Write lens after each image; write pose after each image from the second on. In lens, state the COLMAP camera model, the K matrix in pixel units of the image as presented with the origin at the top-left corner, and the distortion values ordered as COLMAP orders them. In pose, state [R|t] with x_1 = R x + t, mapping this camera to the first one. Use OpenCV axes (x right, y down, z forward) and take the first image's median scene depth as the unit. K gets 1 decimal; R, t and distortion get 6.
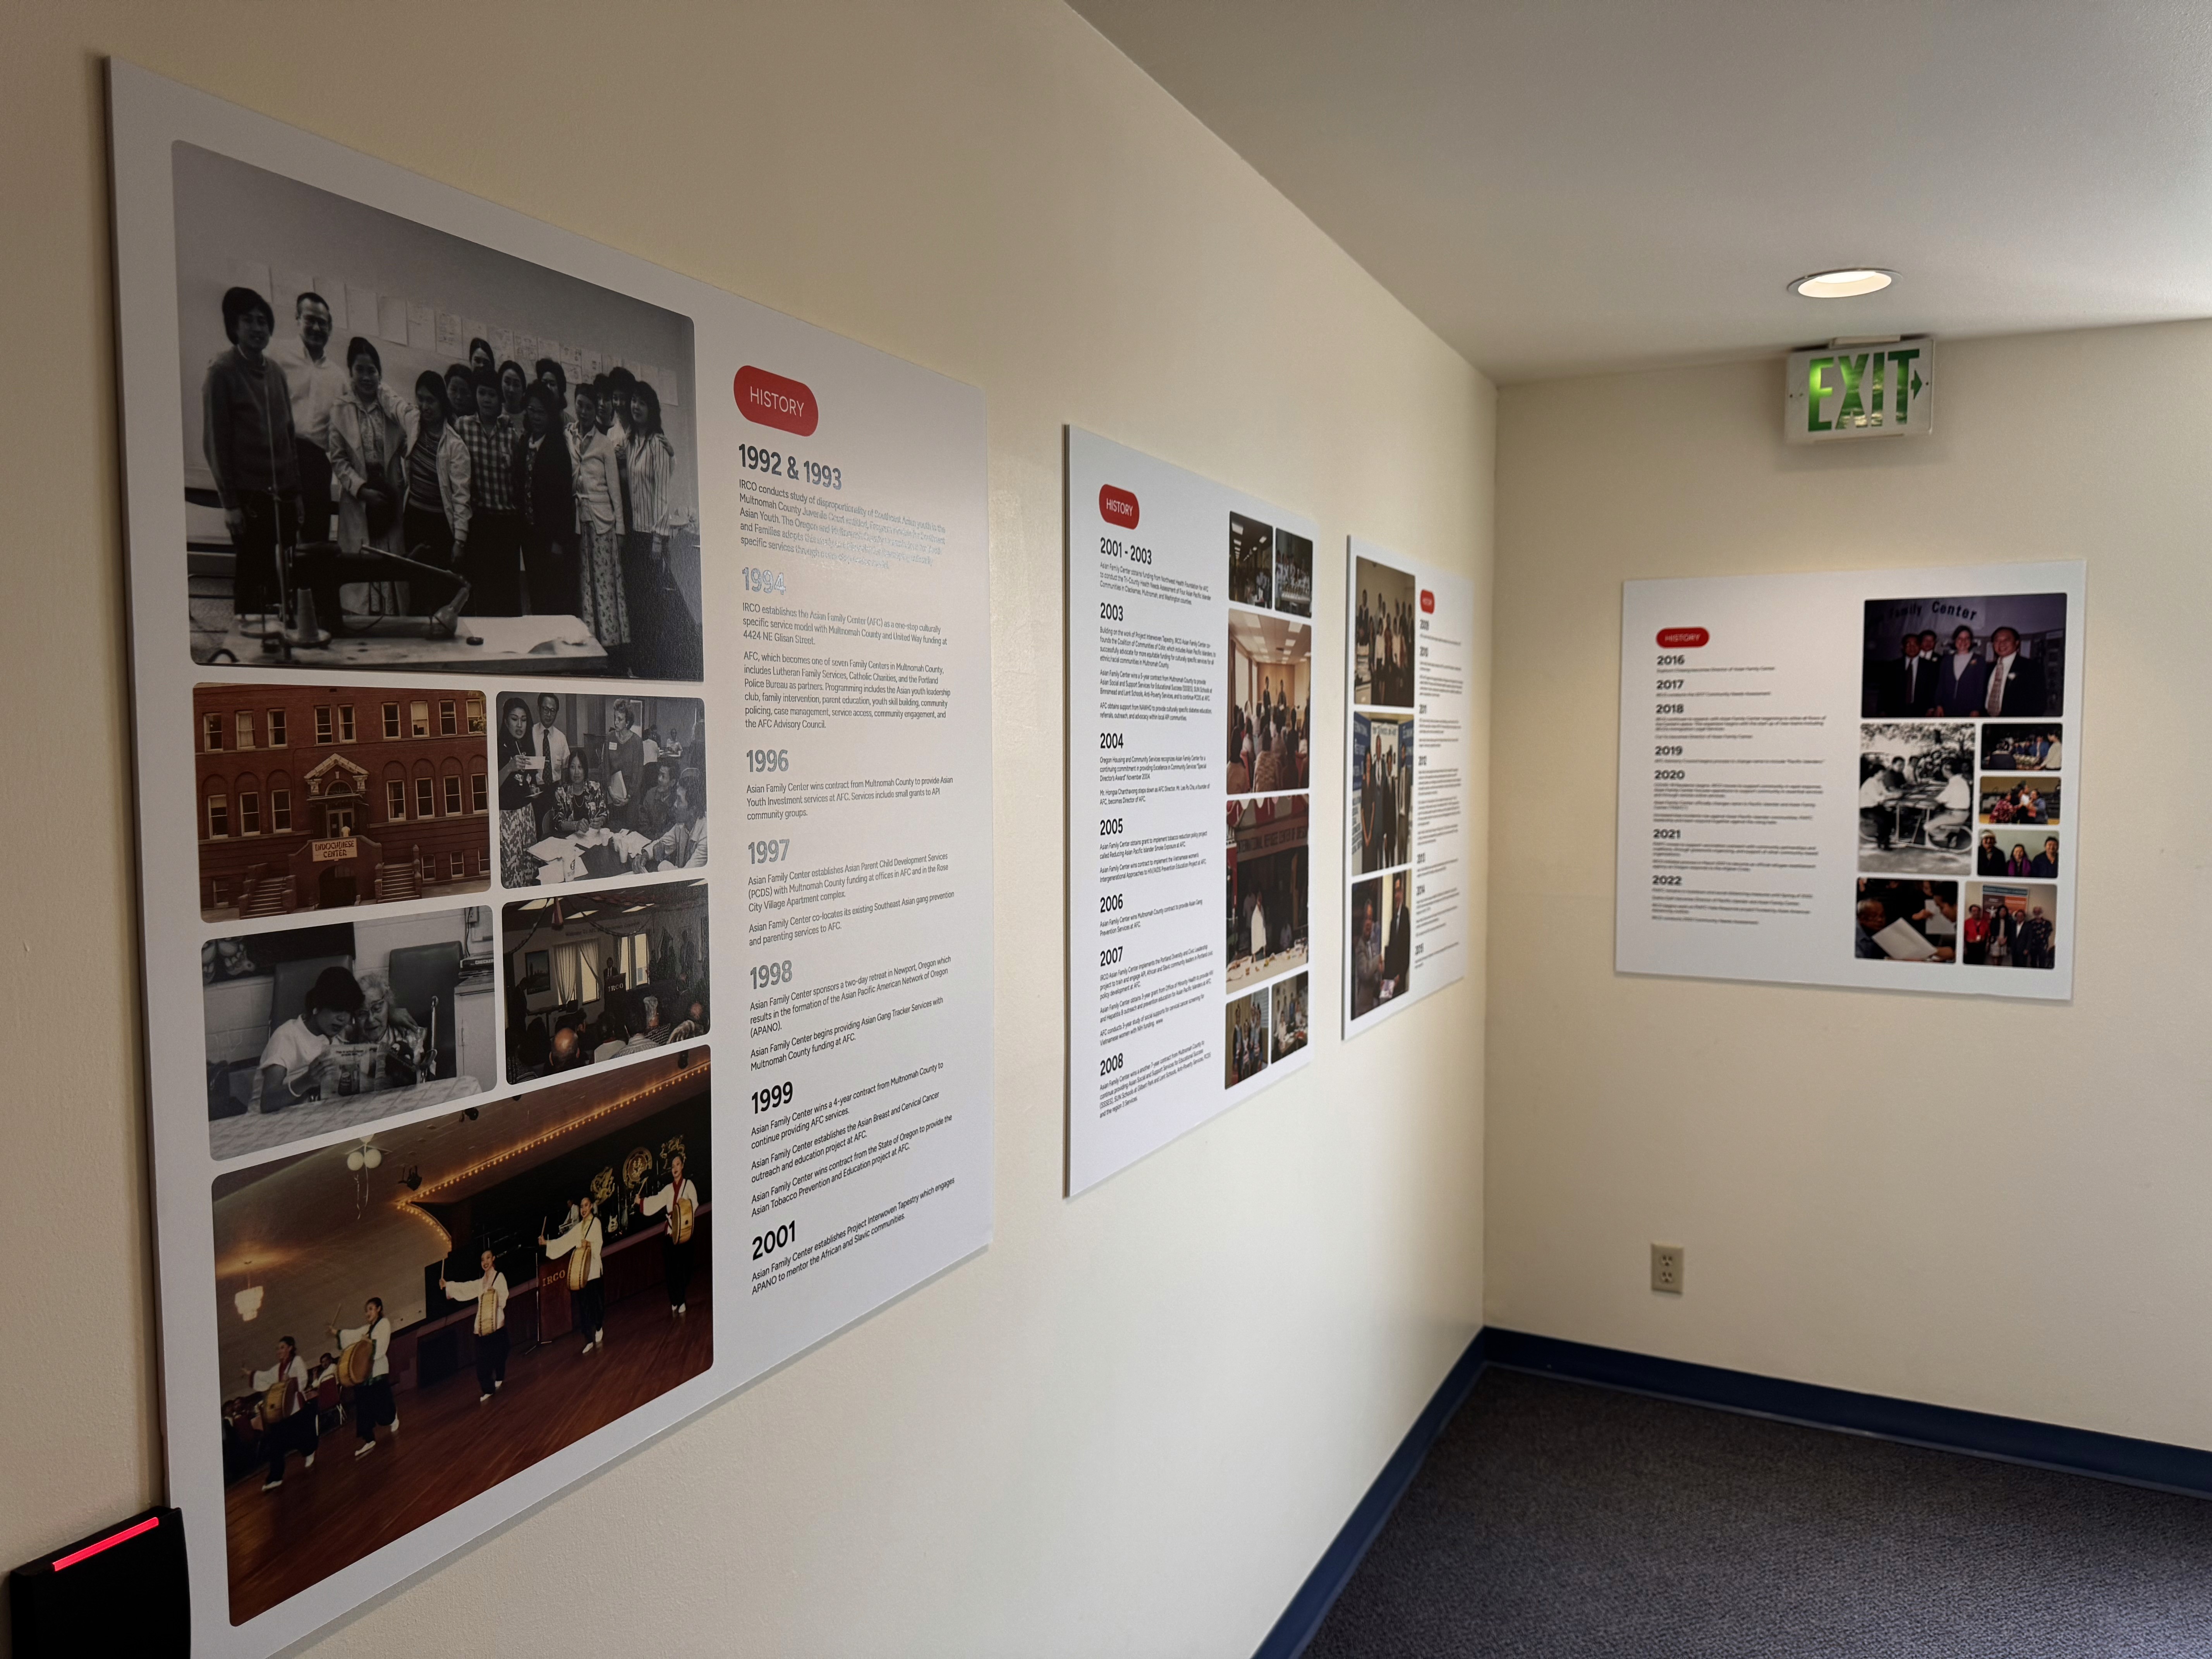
lens RADIAL K [[1522.7, 0, 1109.0], [0, 1522.7, 827.0], [0, 0, 1]] dist [0.033494, -0.003390]
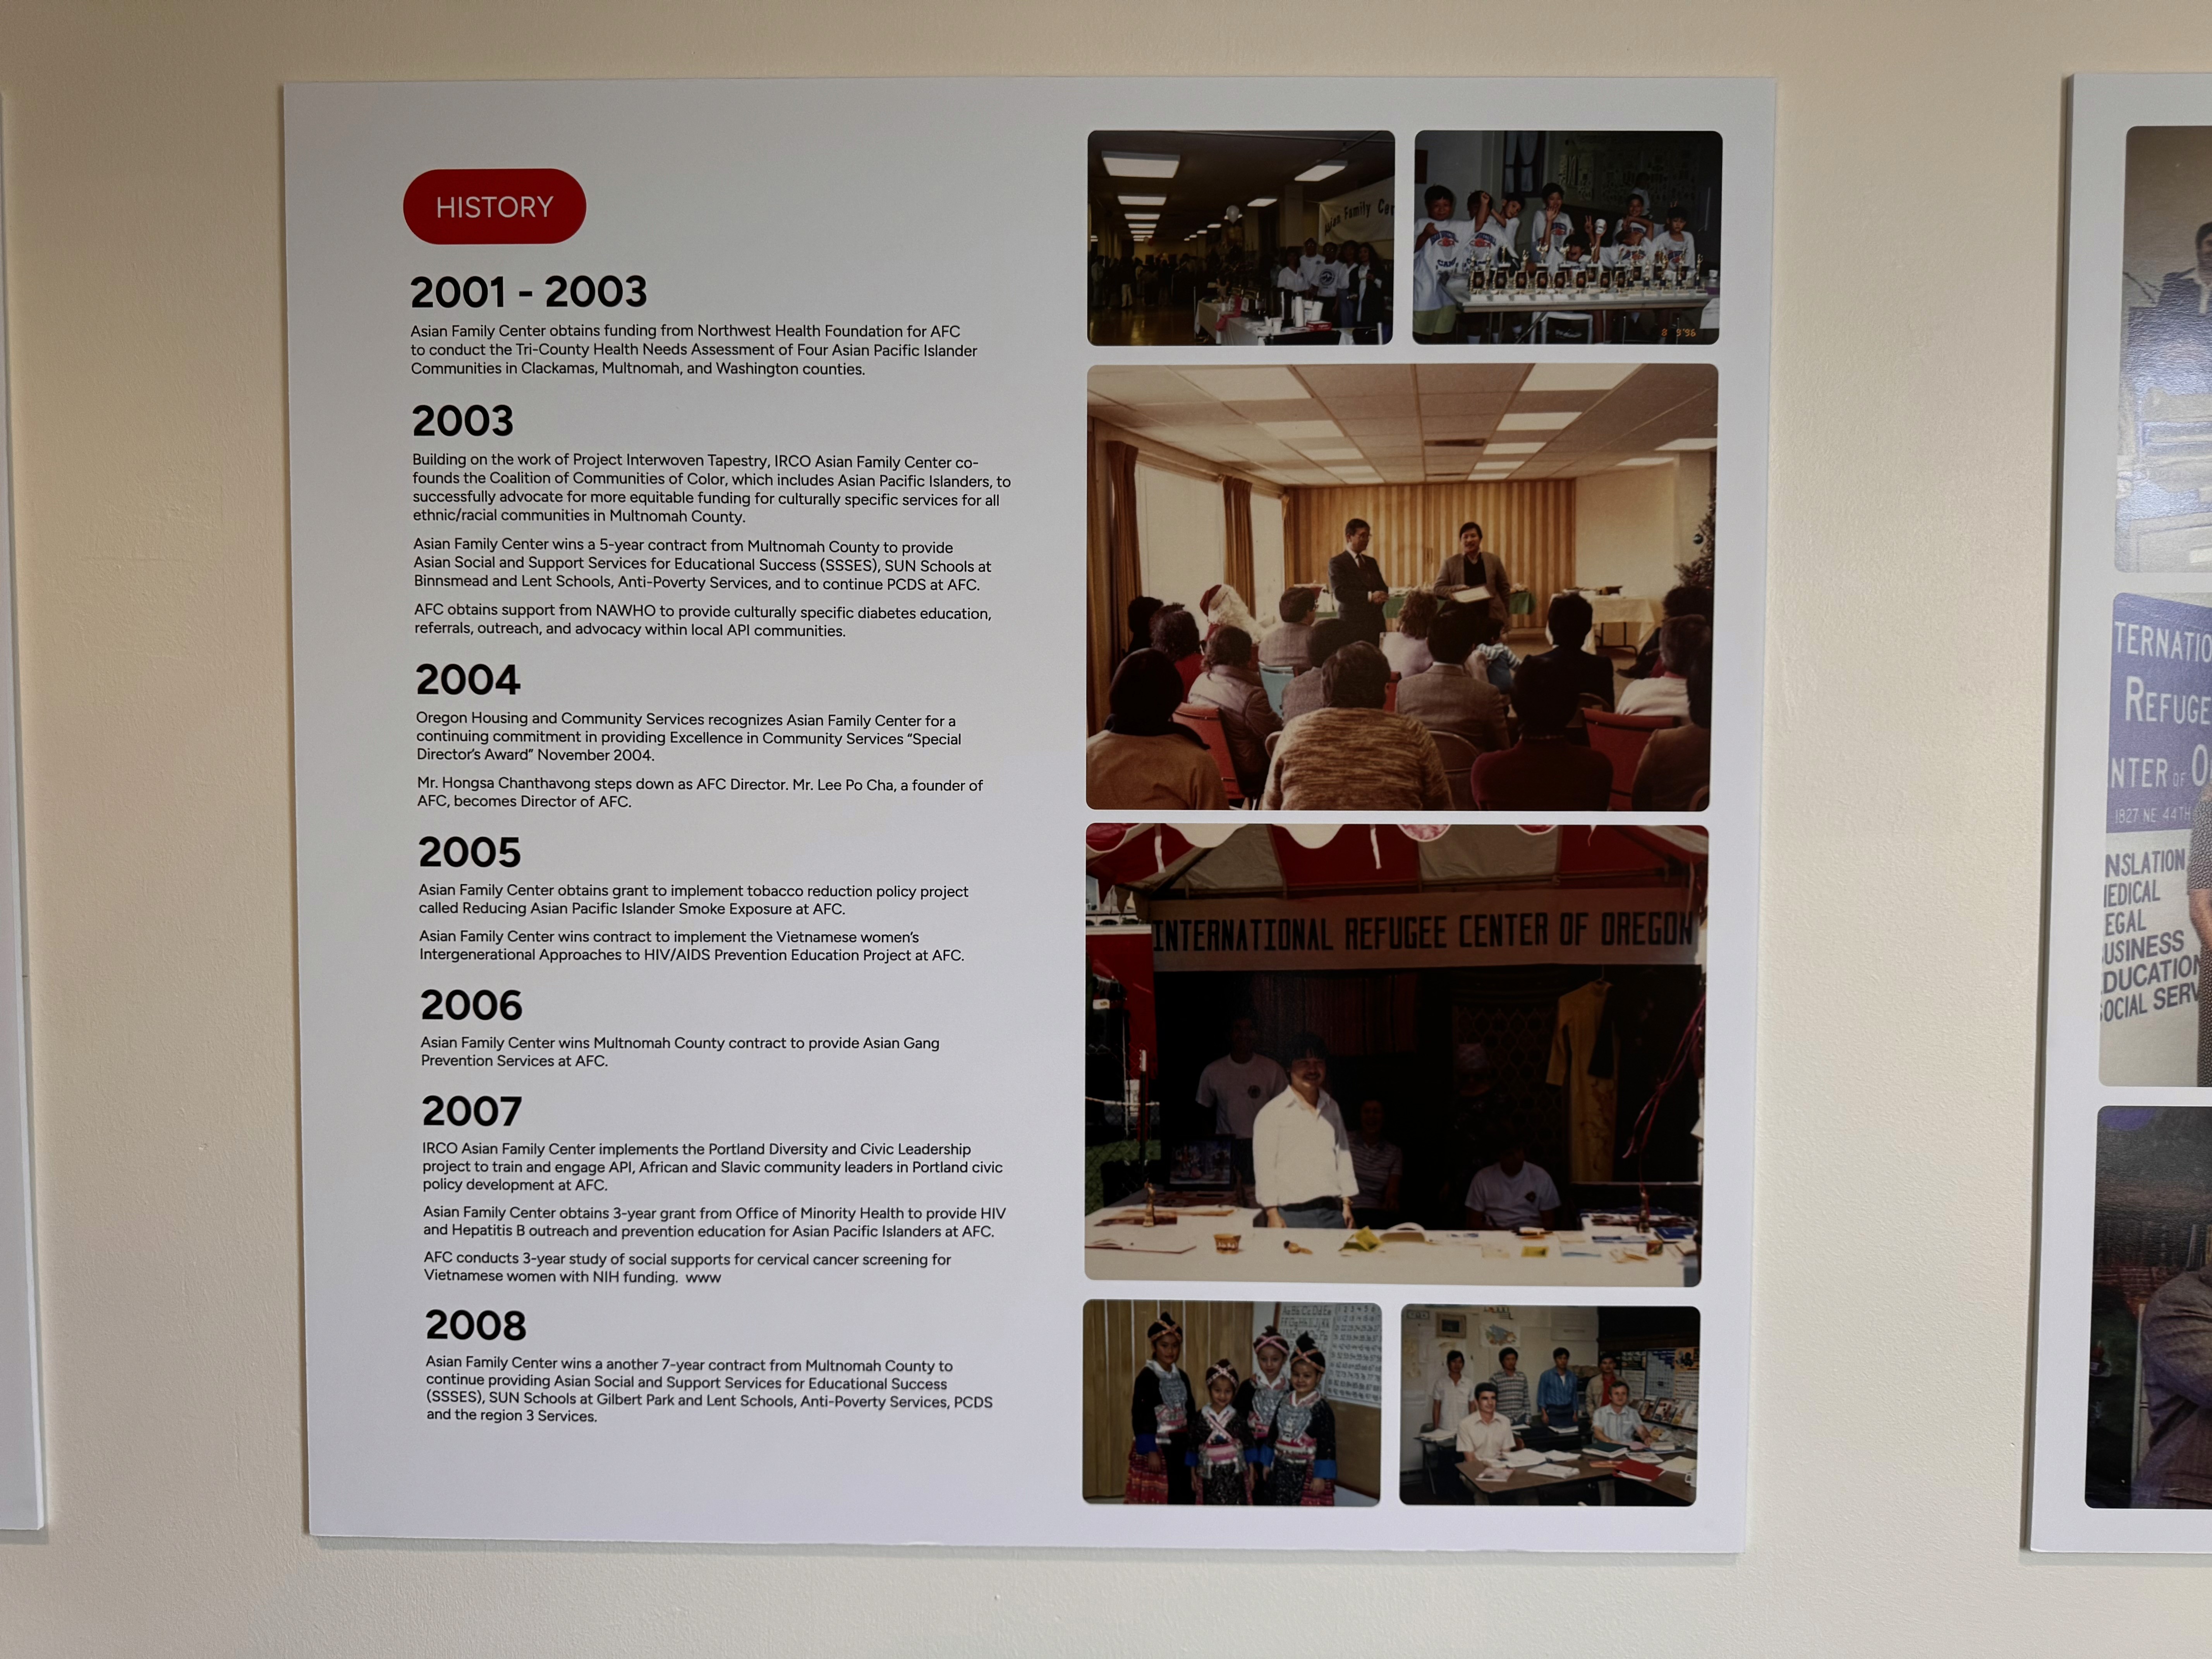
lens RADIAL K [[1522.7, 0, 1106.3], [0, 1522.7, 841.4], [0, 0, 1]] dist [0.033494, -0.003390]
pose [[0.435876, 0.037617, -0.899220, 0.439565], [-0.052977, 0.998466, 0.016090, -0.018381], [0.898446, 0.040625, 0.437201, 0.780105]]
